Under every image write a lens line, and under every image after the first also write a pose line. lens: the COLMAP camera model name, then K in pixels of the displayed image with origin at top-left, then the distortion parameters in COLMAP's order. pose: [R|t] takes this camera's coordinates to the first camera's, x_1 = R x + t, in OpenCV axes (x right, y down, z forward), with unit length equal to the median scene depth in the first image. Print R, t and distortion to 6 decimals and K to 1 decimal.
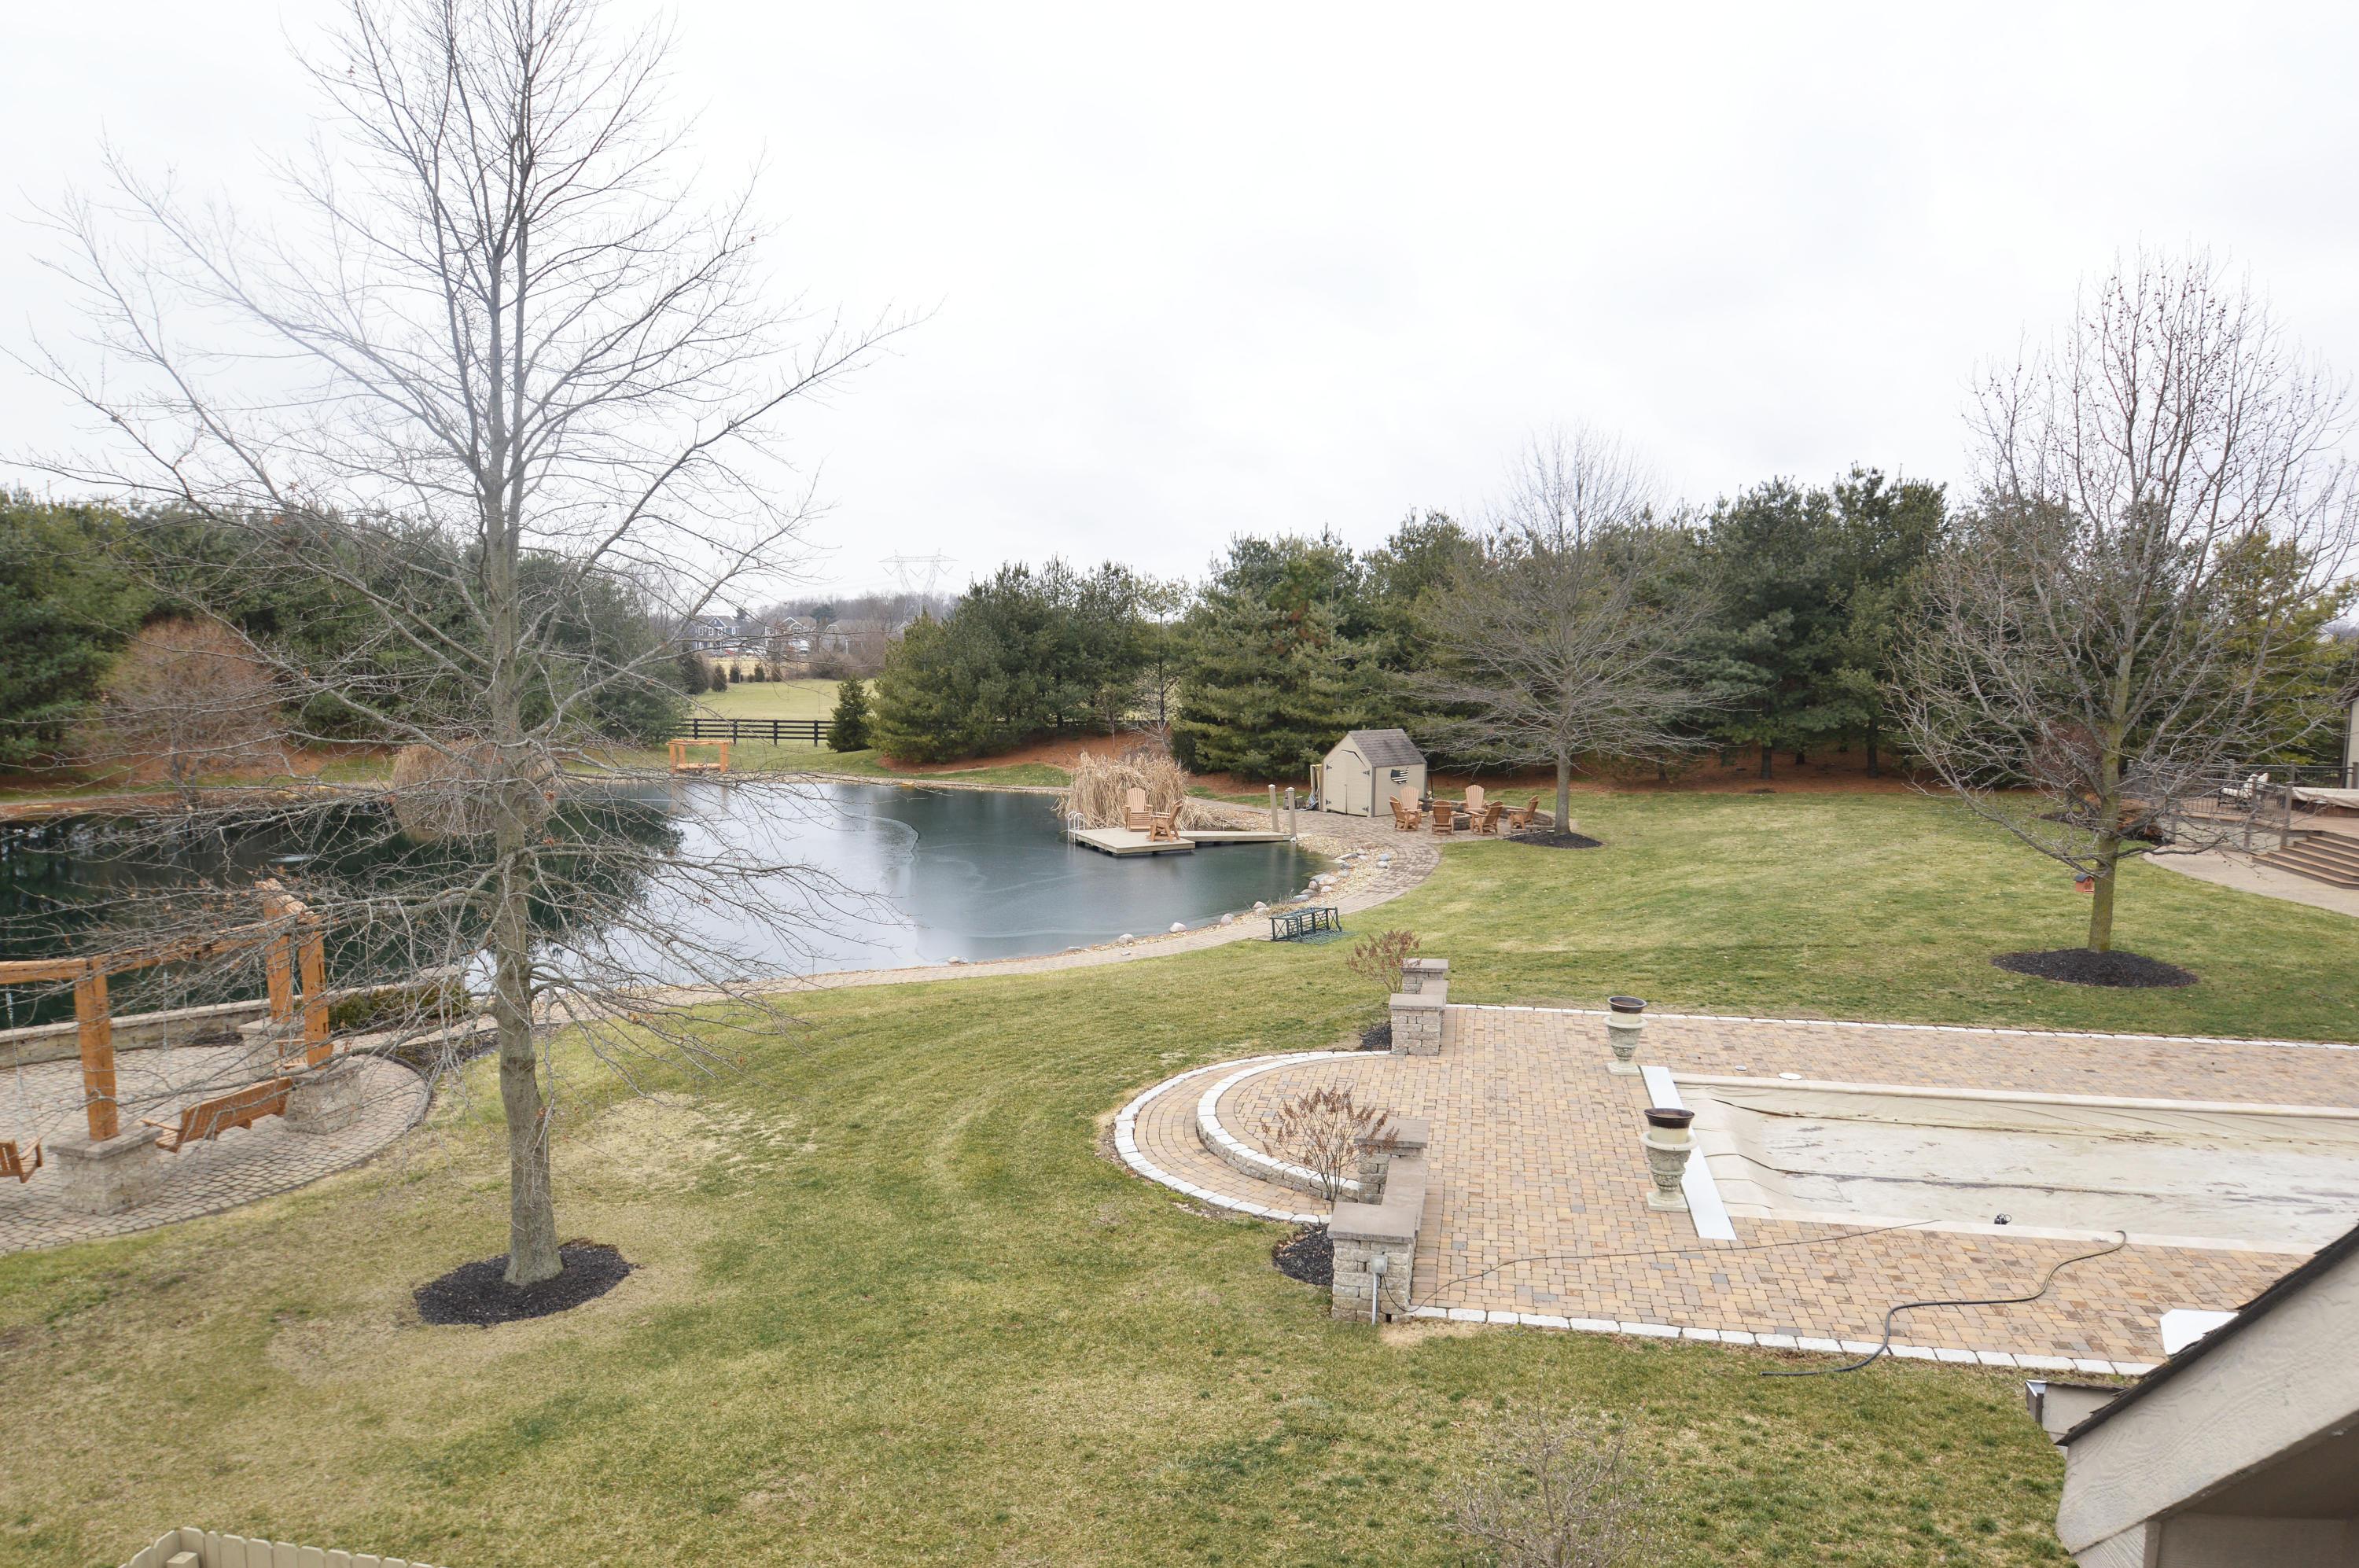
lens RADIAL K [[1639.6, 0, 1181.8], [0, 1639.6, 781.7], [0, 0, 1]] dist [0.000040, -0.000985]
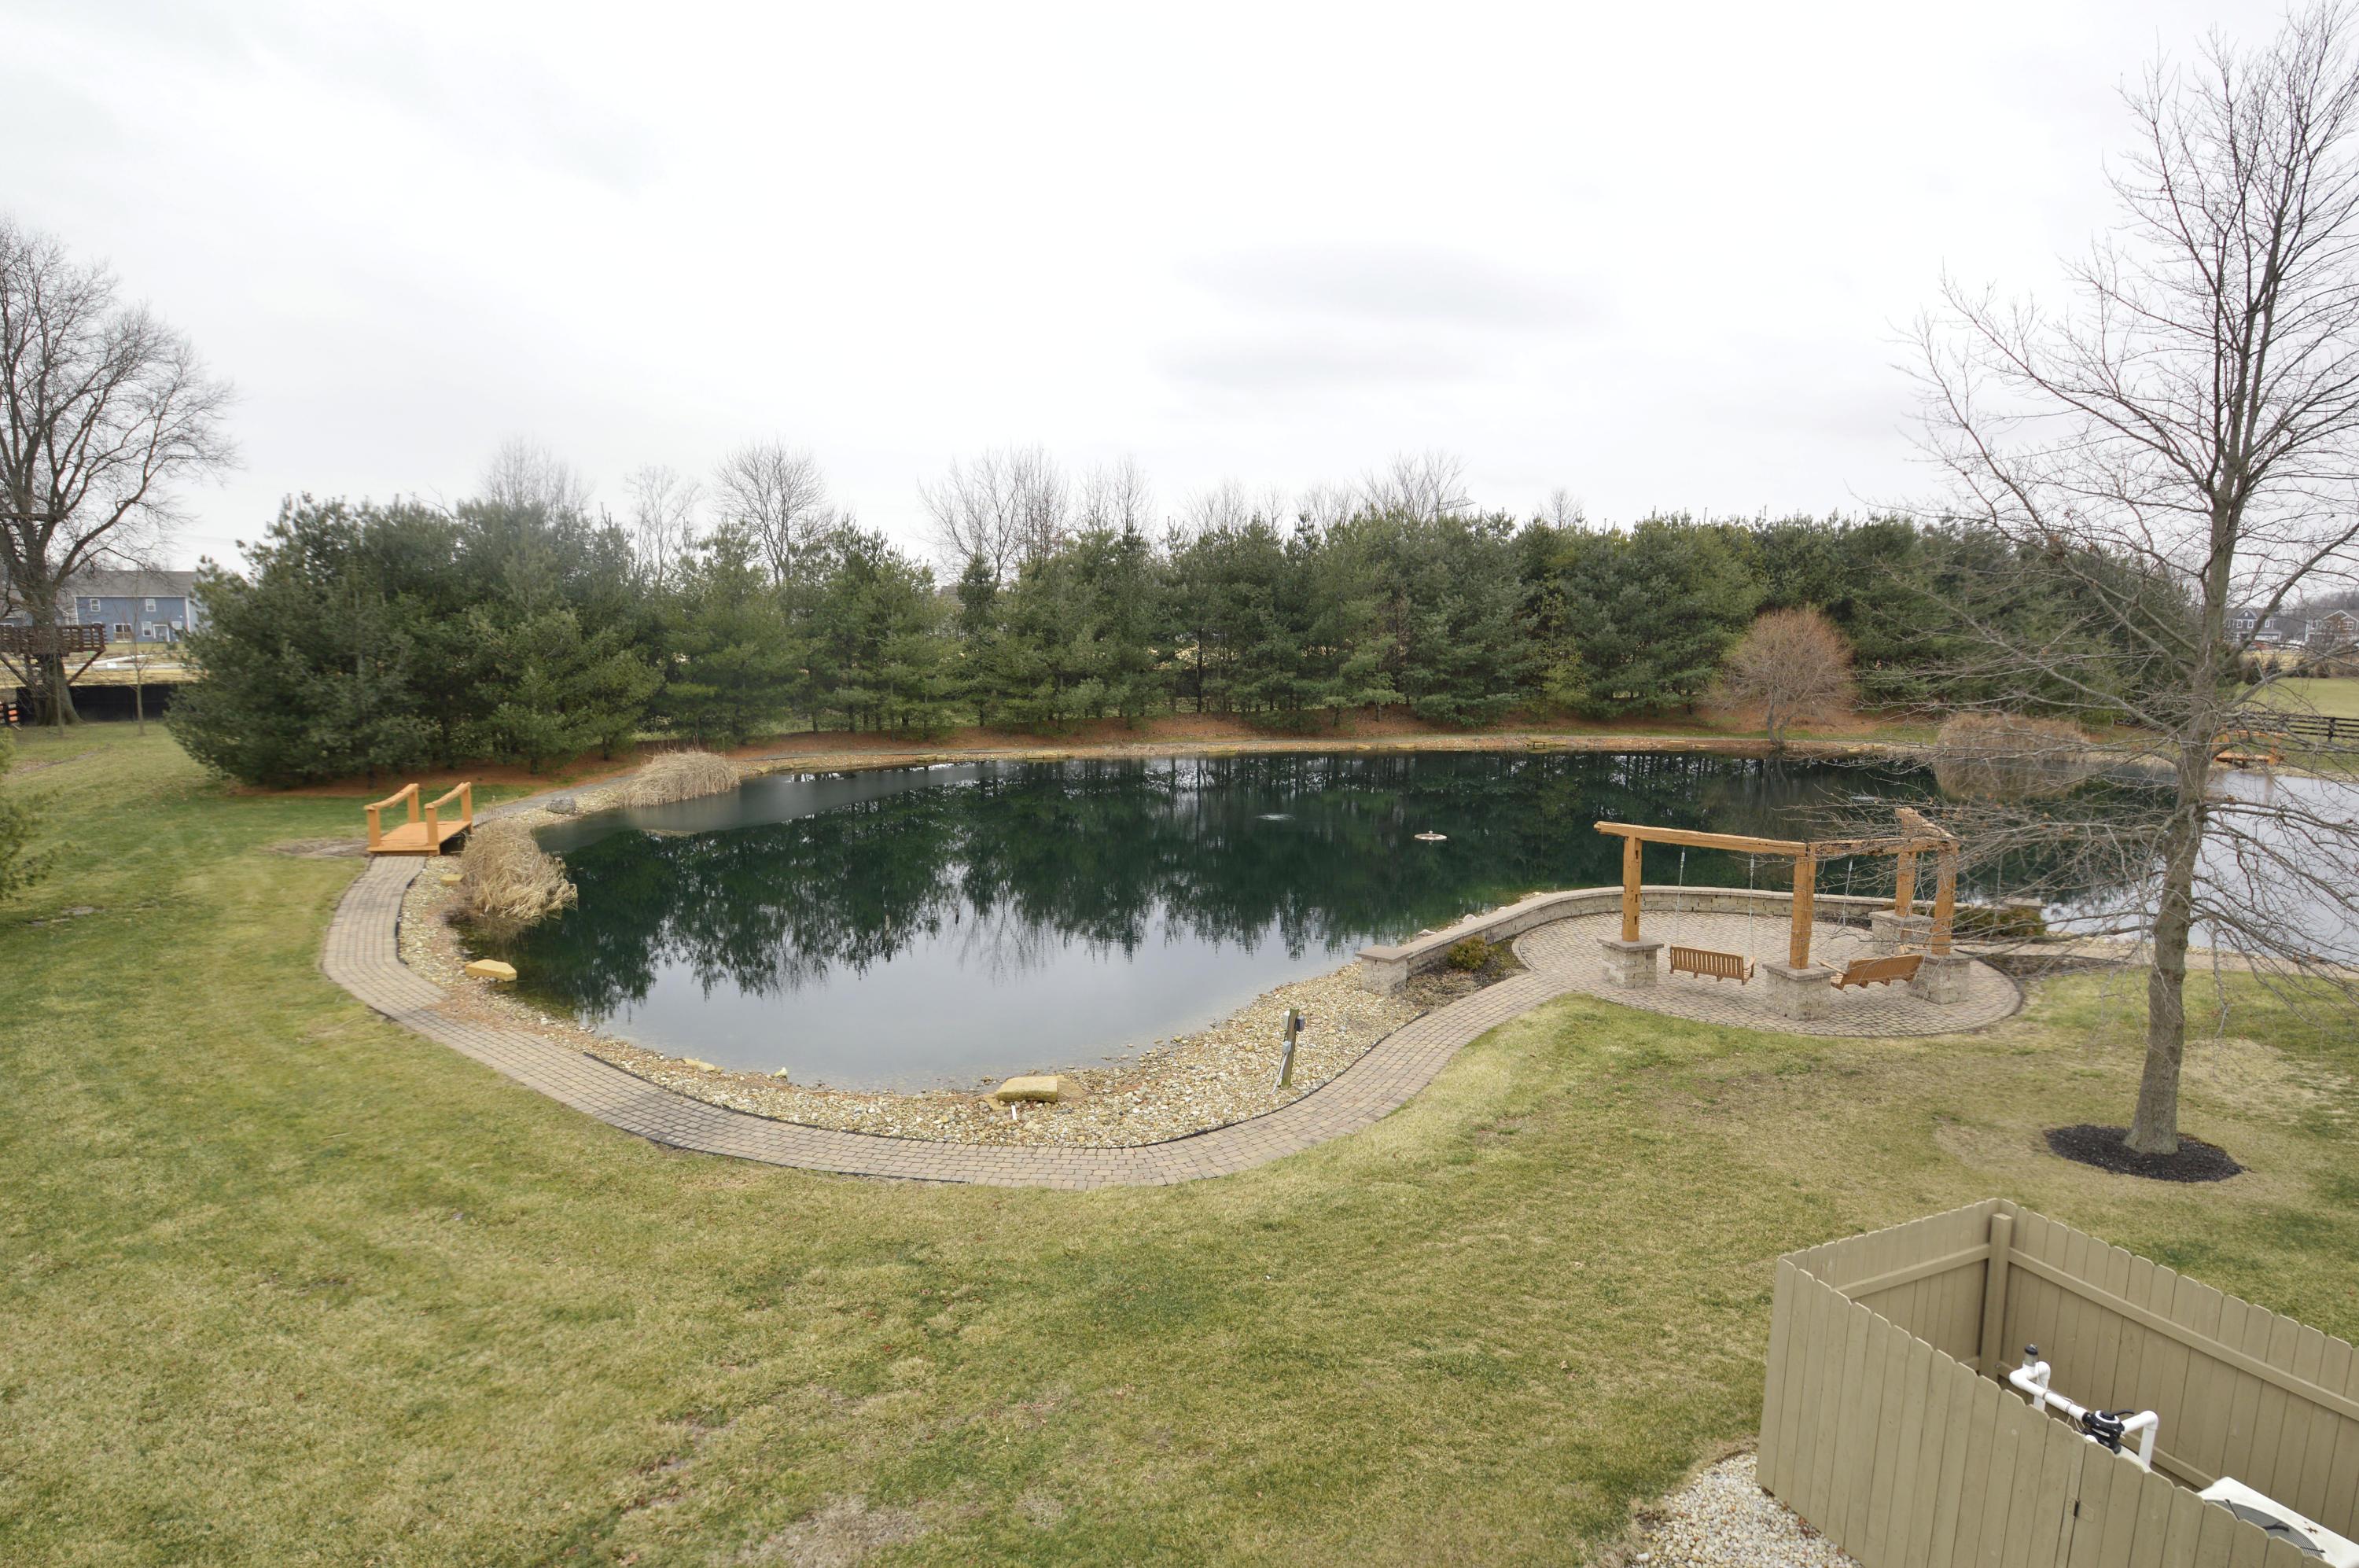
lens RADIAL K [[1328.7, 0, 1177.1], [0, 1328.7, 815.9], [0, 0, 1]] dist [-0.000551, -0.020575]
pose [[0.572022, 0.129673, -0.809923, -0.034759], [-0.084322, 0.991489, 0.099188, 0.012924], [0.815892, 0.011557, 0.578088, -0.145234]]
